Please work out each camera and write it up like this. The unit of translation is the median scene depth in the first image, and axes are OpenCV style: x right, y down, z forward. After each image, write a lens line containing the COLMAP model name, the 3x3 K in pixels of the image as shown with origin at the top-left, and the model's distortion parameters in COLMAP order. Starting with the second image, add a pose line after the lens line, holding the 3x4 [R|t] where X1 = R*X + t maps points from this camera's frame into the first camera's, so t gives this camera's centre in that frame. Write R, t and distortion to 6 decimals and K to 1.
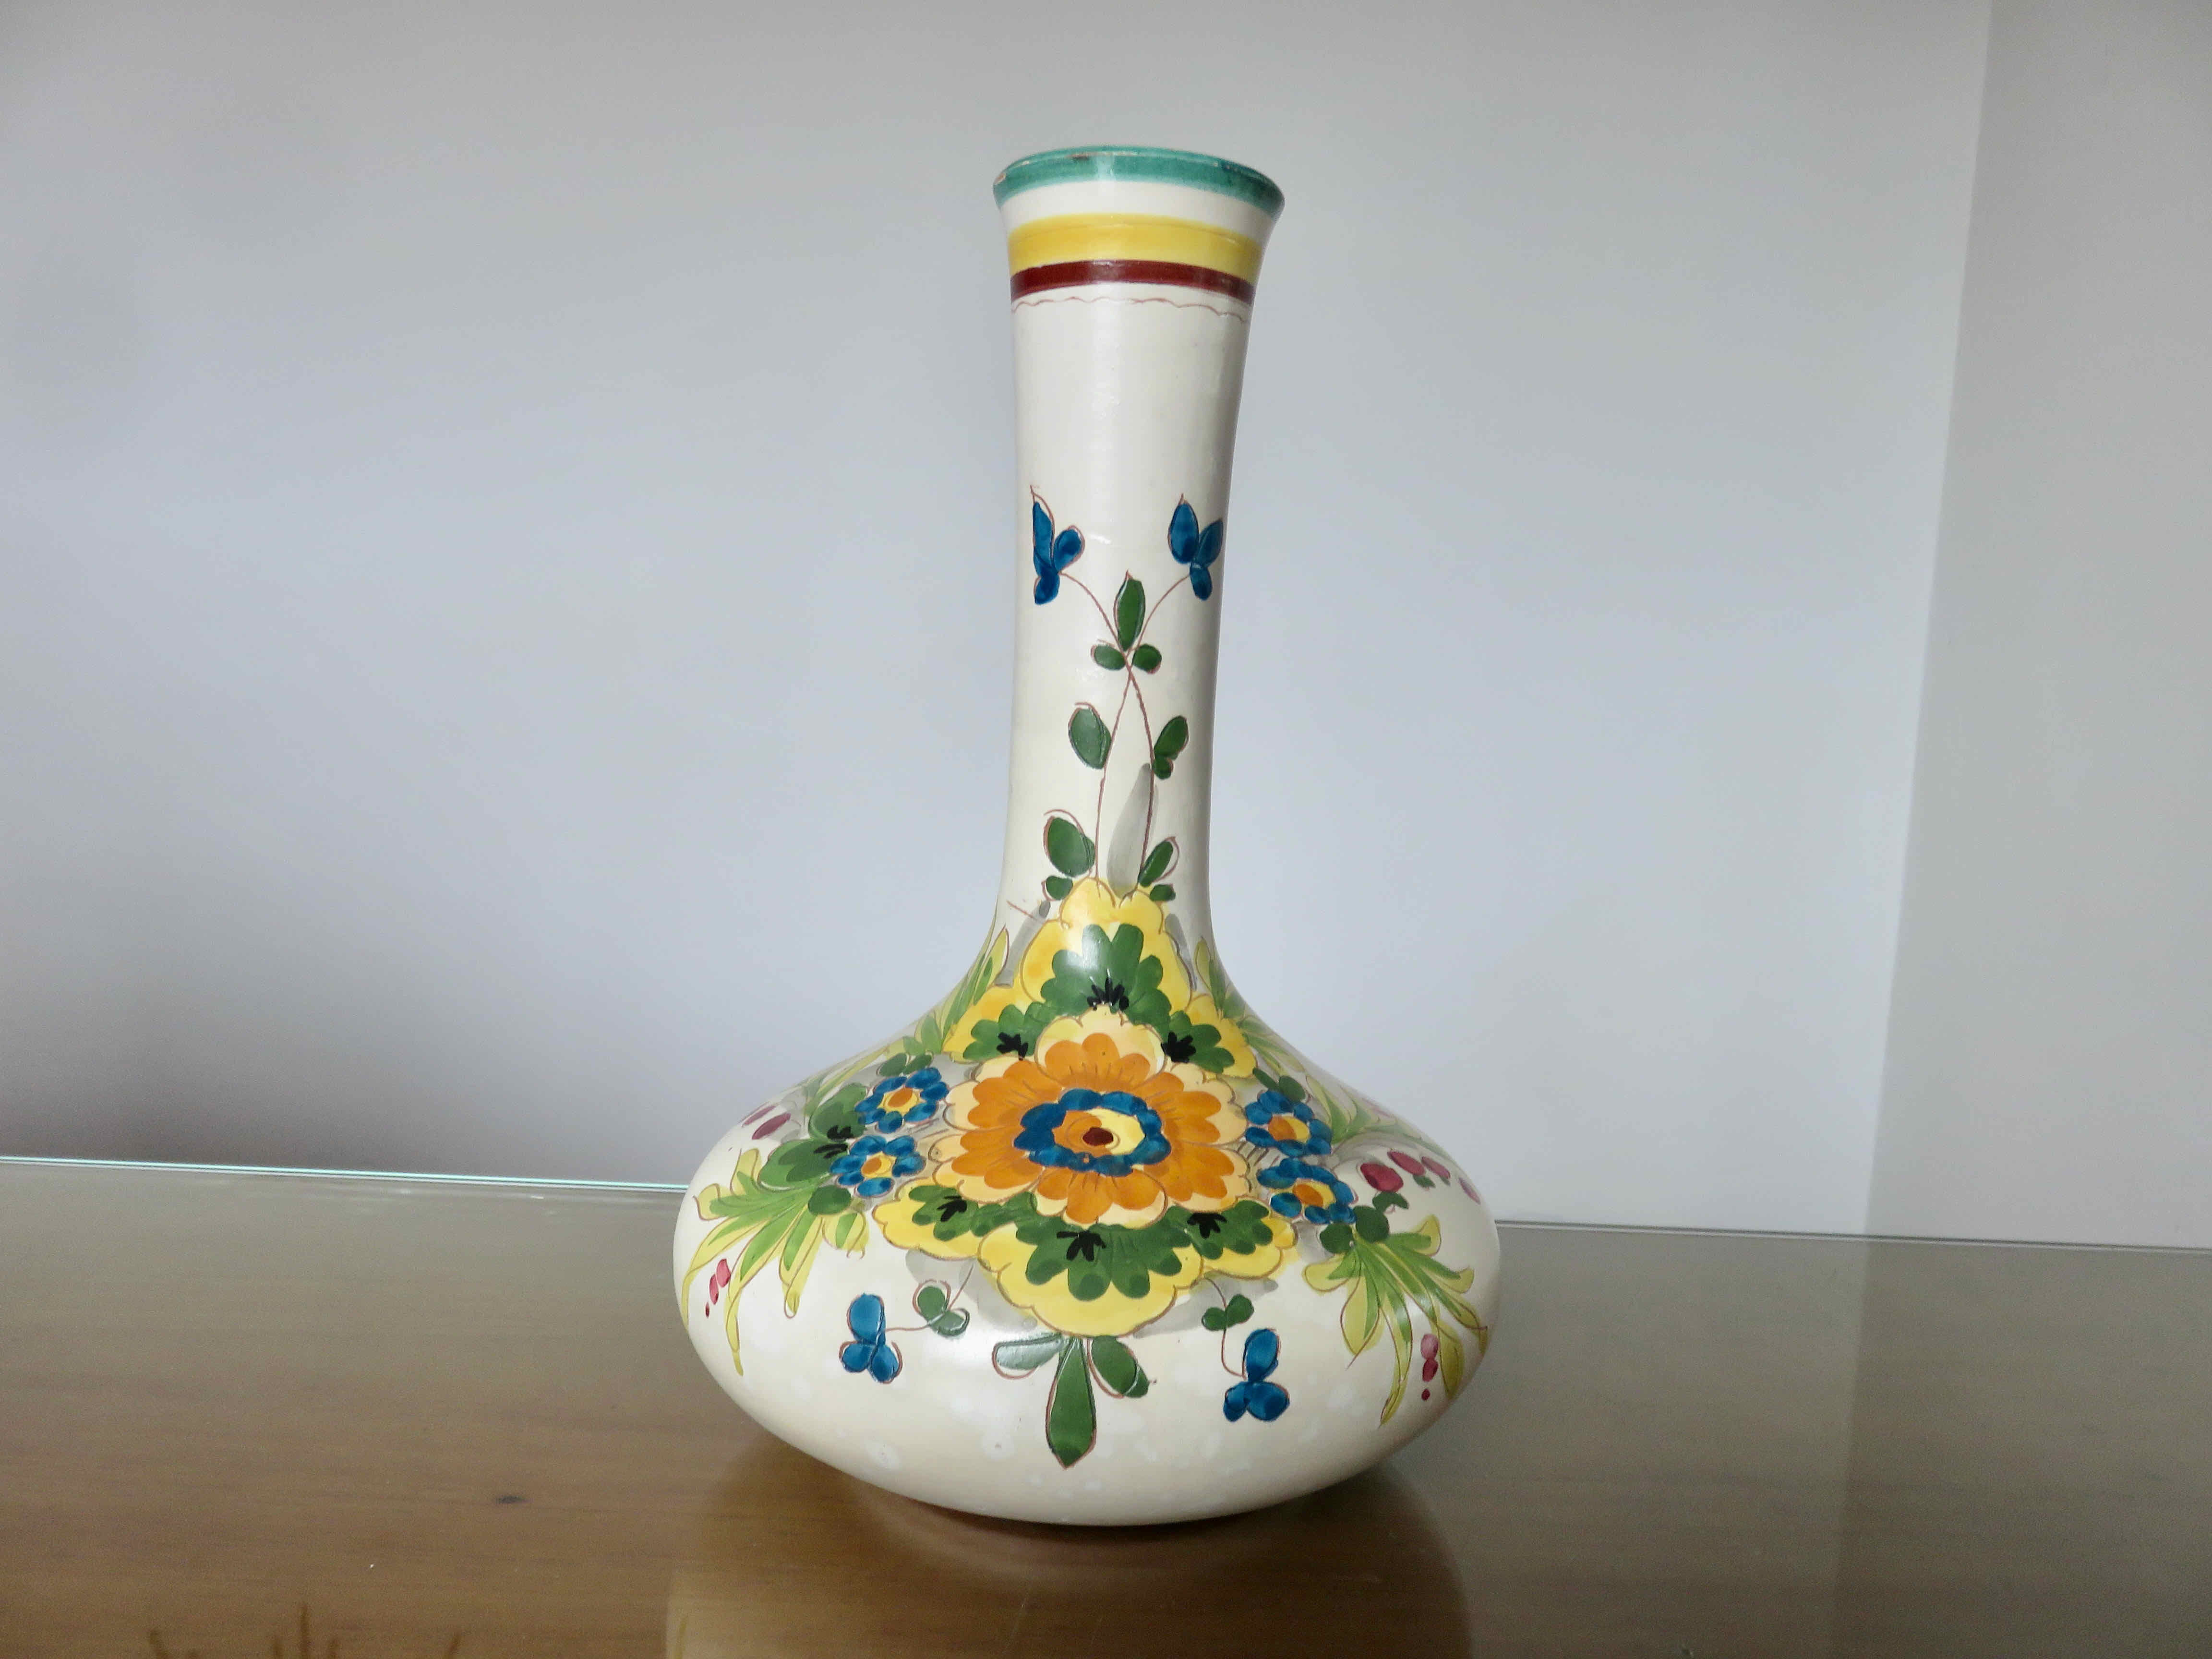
lens RADIAL K [[1679.8, 0, 1119.6], [0, 1679.8, 821.6], [0, 0, 1]] dist [-0.005649, -0.000982]
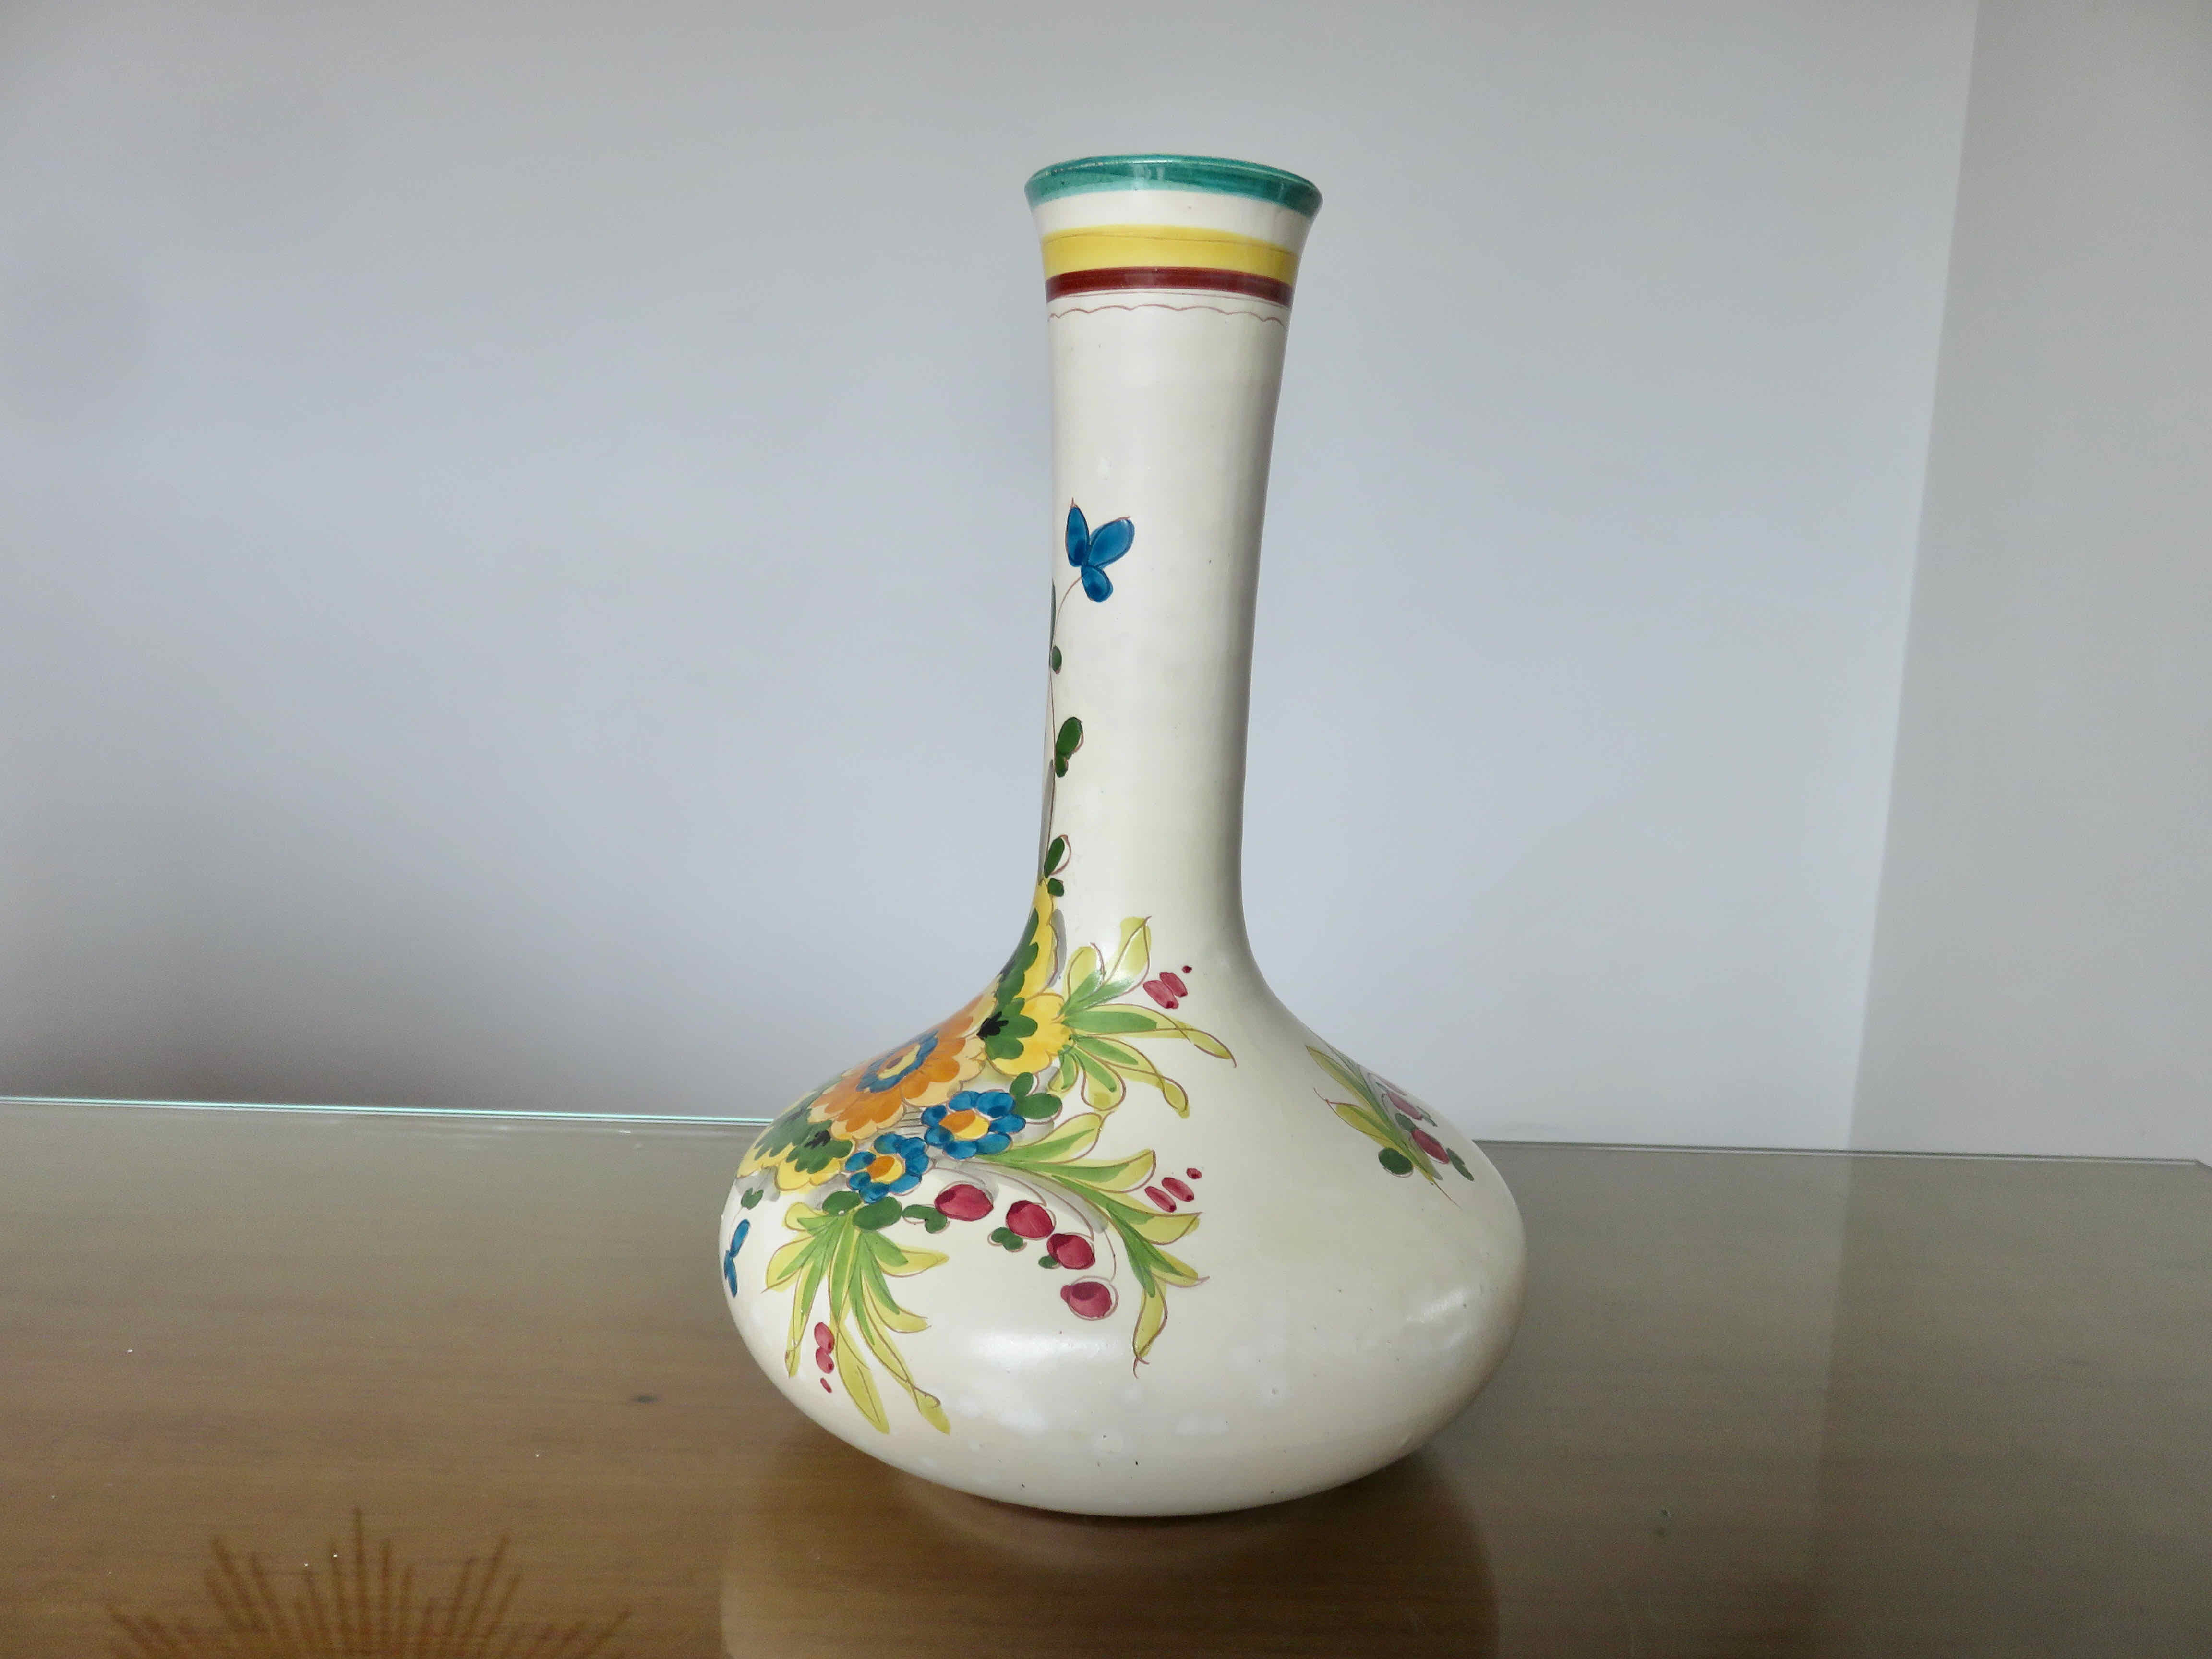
lens RADIAL K [[1679.8, 0, 1119.6], [0, 1679.8, 821.6], [0, 0, 1]] dist [-0.005649, -0.000982]
pose [[0.088870, 0.105757, -0.990413, 1.068733], [-0.134782, 0.986478, 0.093243, -0.100644], [0.986882, 0.125203, 0.101923, 0.950330]]
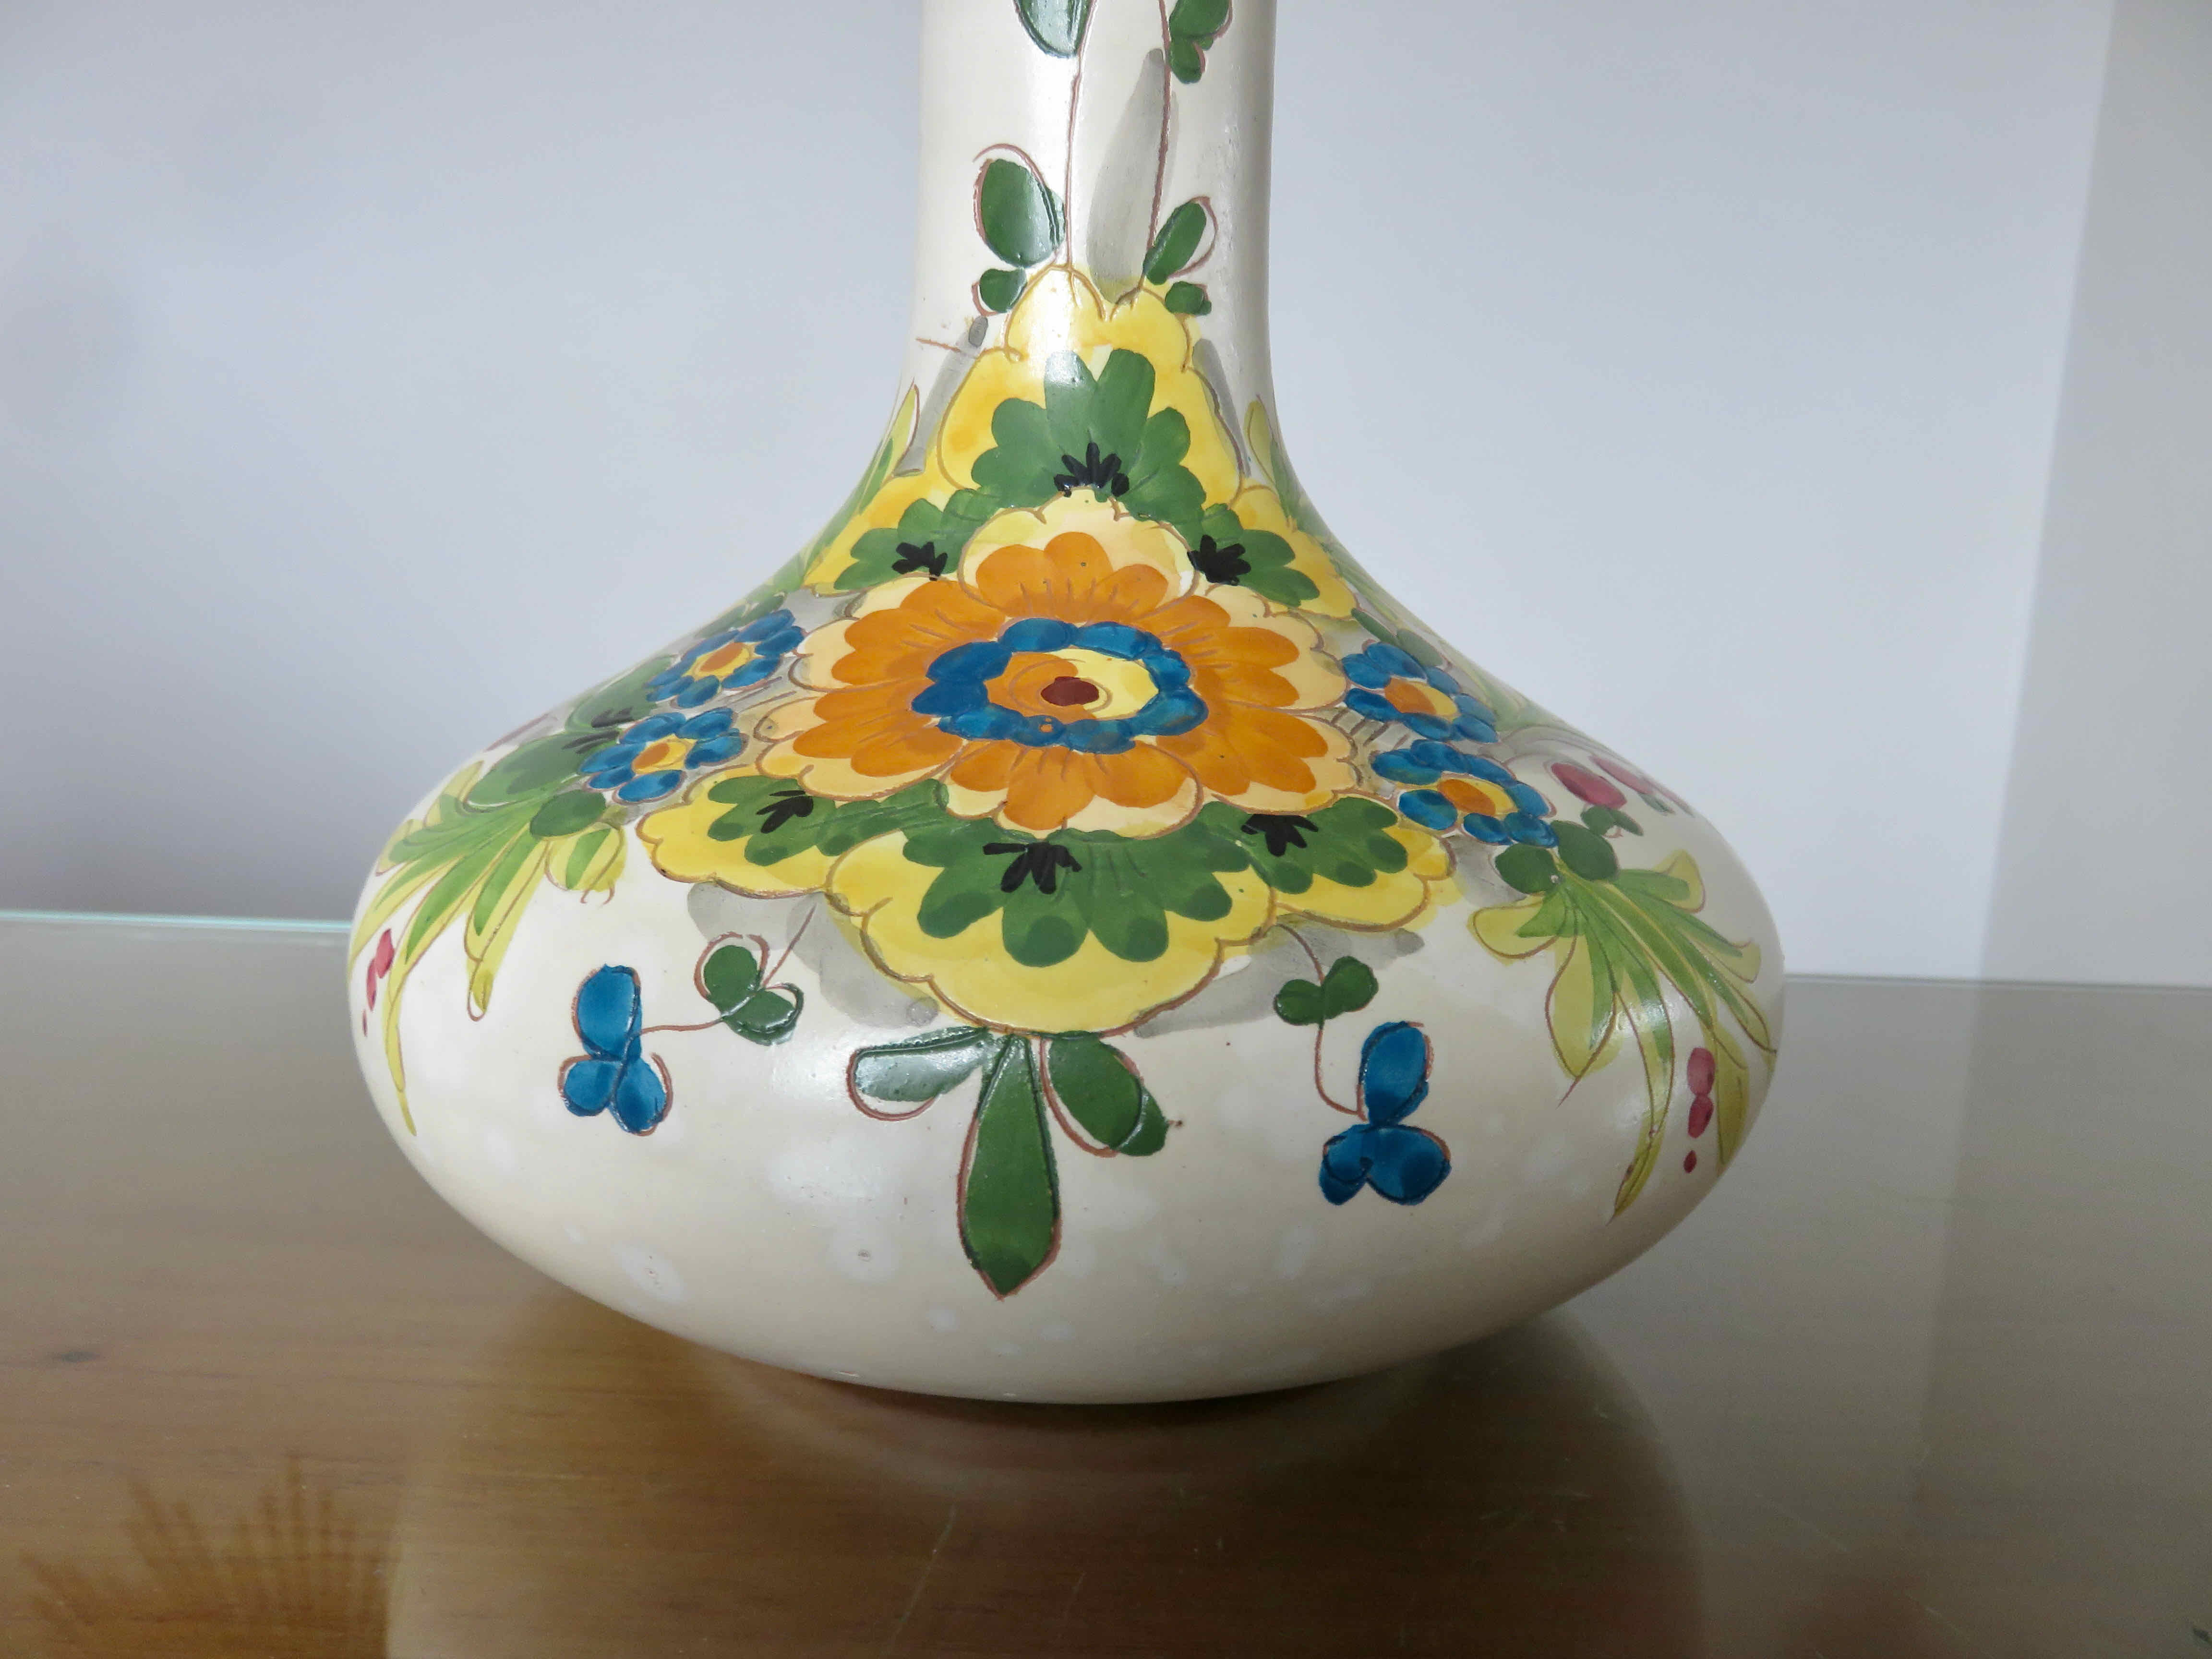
lens RADIAL K [[1679.8, 0, 1119.6], [0, 1679.8, 821.6], [0, 0, 1]] dist [-0.005649, -0.000982]
pose [[0.999744, -0.011988, -0.019192, 0.011715], [0.013530, 0.996513, 0.082338, 0.173449], [0.018138, -0.082577, 0.996420, 0.438643]]
